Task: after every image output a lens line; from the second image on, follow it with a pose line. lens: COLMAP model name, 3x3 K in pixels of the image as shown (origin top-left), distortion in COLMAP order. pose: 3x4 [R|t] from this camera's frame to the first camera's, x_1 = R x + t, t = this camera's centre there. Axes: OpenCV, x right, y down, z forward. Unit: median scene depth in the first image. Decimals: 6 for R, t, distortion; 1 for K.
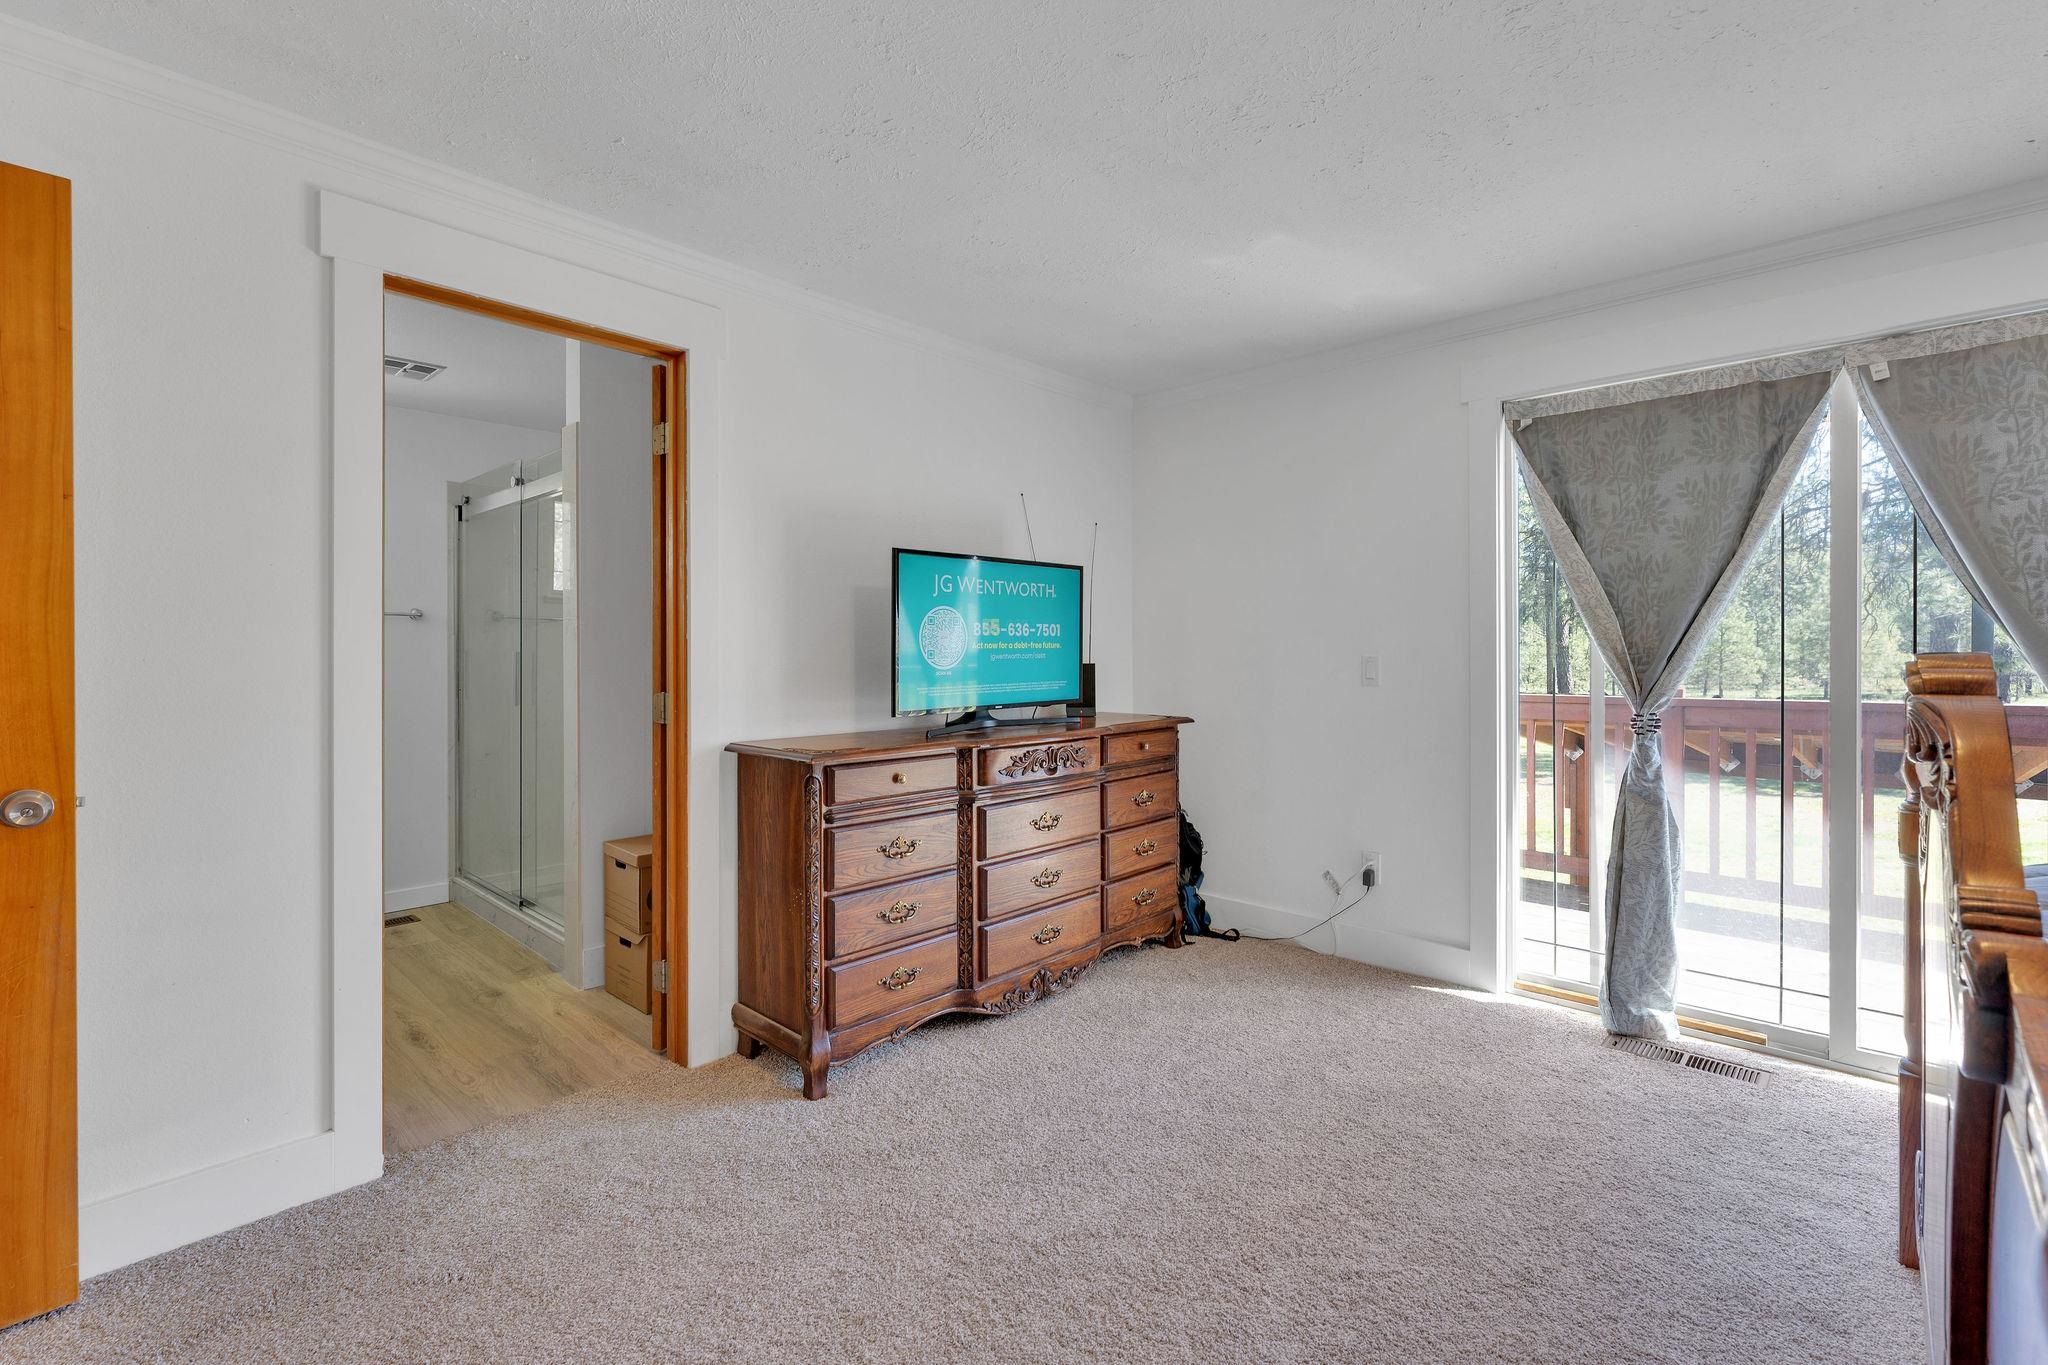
lens RADIAL K [[892.2, 0, 1026.2], [0, 892.2, 666.1], [0, 0, 1]] dist [0.000618, 0.000301]
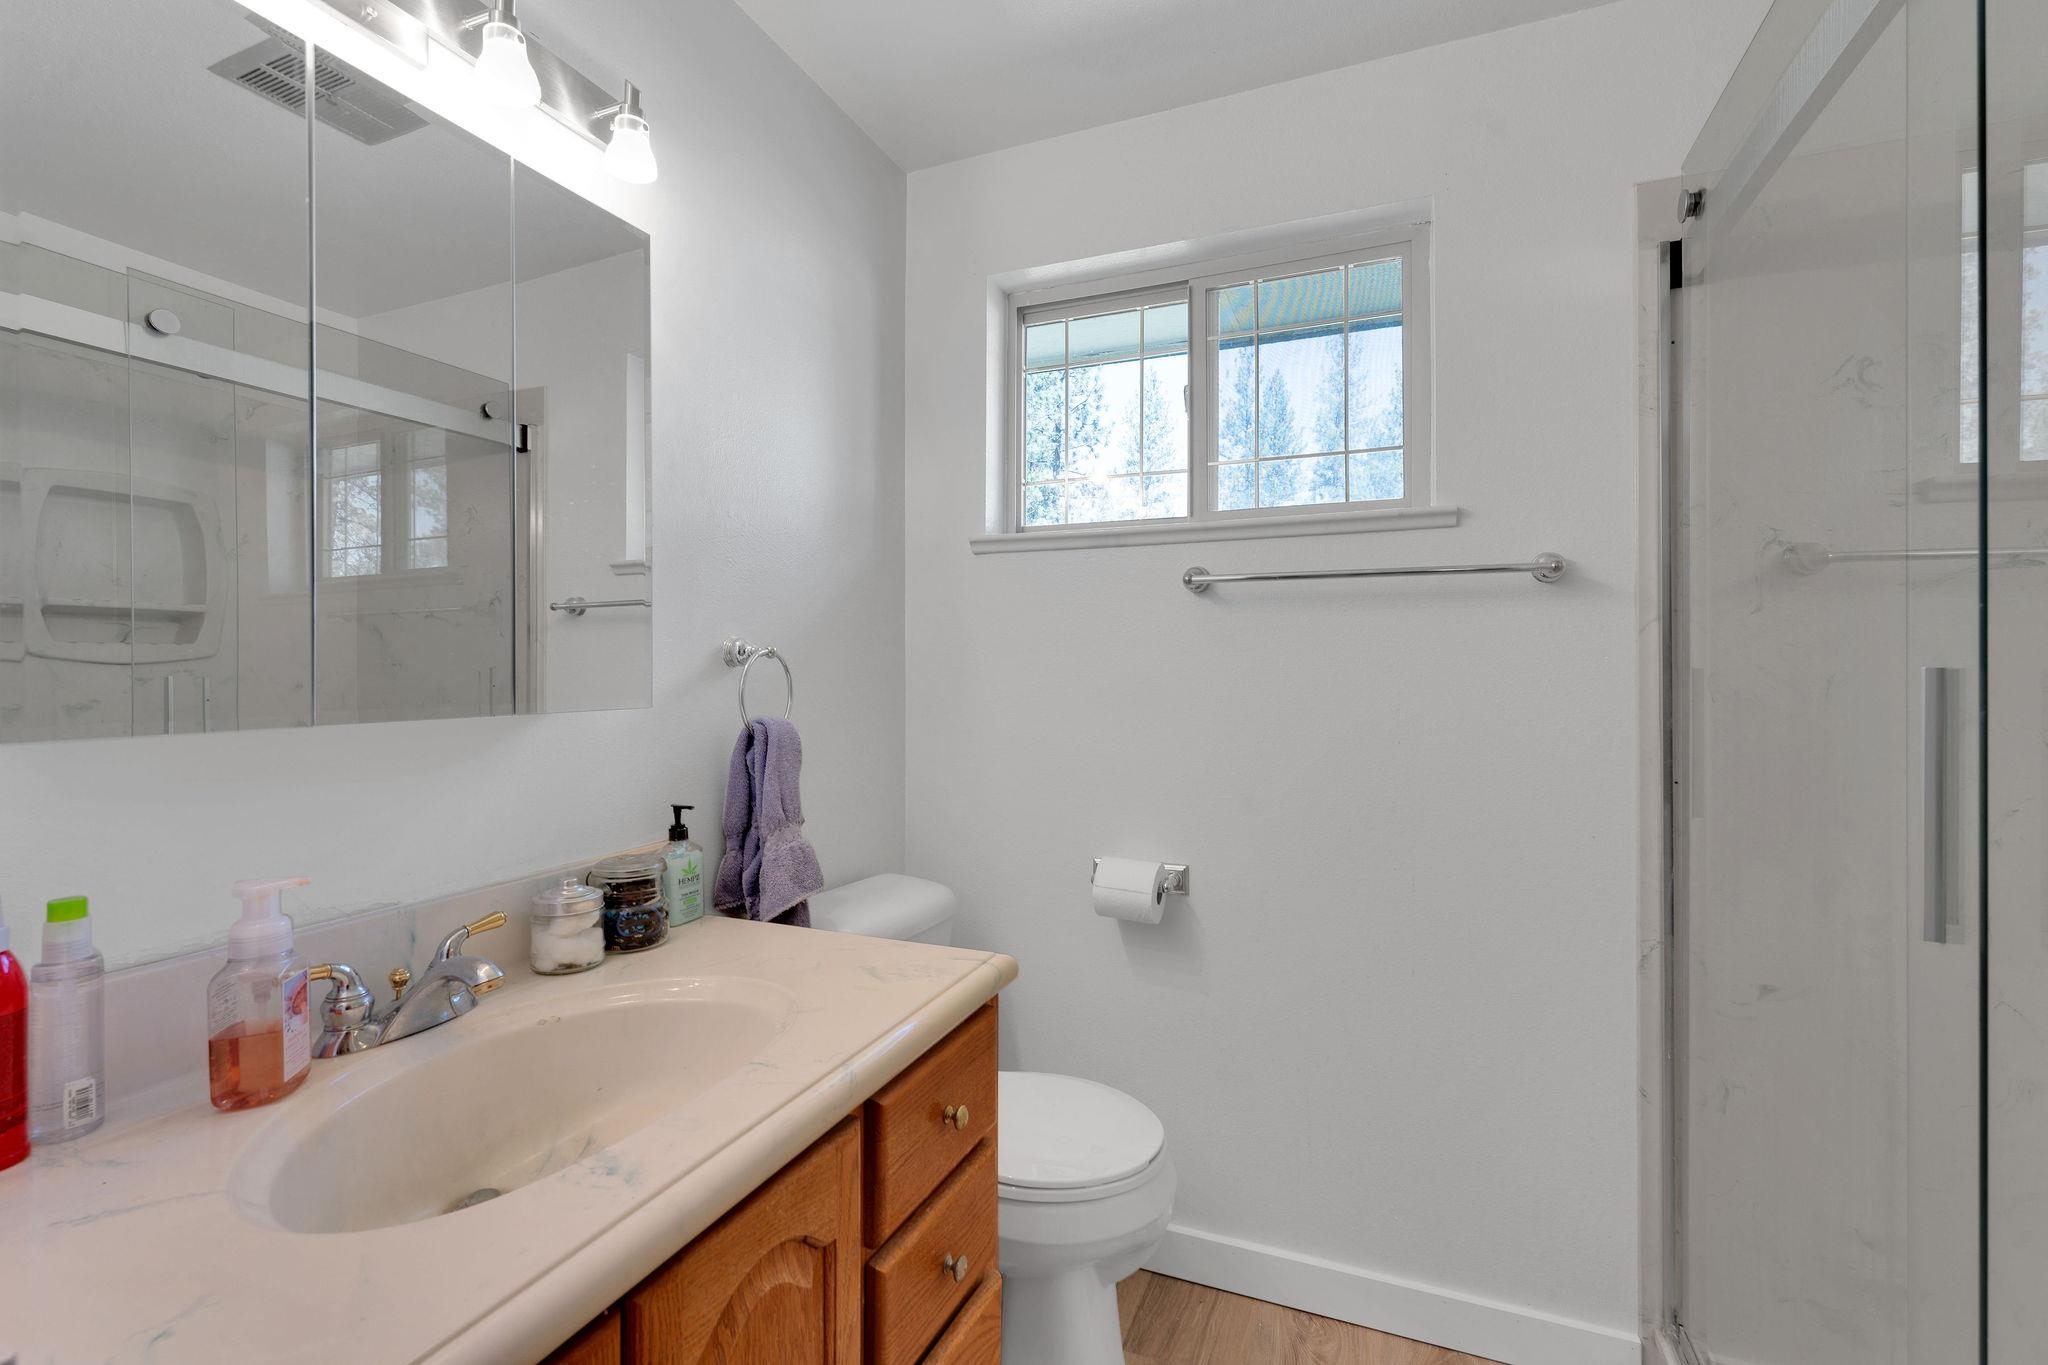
lens RADIAL K [[892.2, 0, 1026.2], [0, 892.2, 678.6], [0, 0, 1]] dist [0.000618, 0.000301]
pose [[0.360372, -0.004931, -0.932796, -0.407857], [-0.000529, 0.999985, -0.005491, -0.010136], [0.932809, 0.002473, 0.360364, 0.649002]]
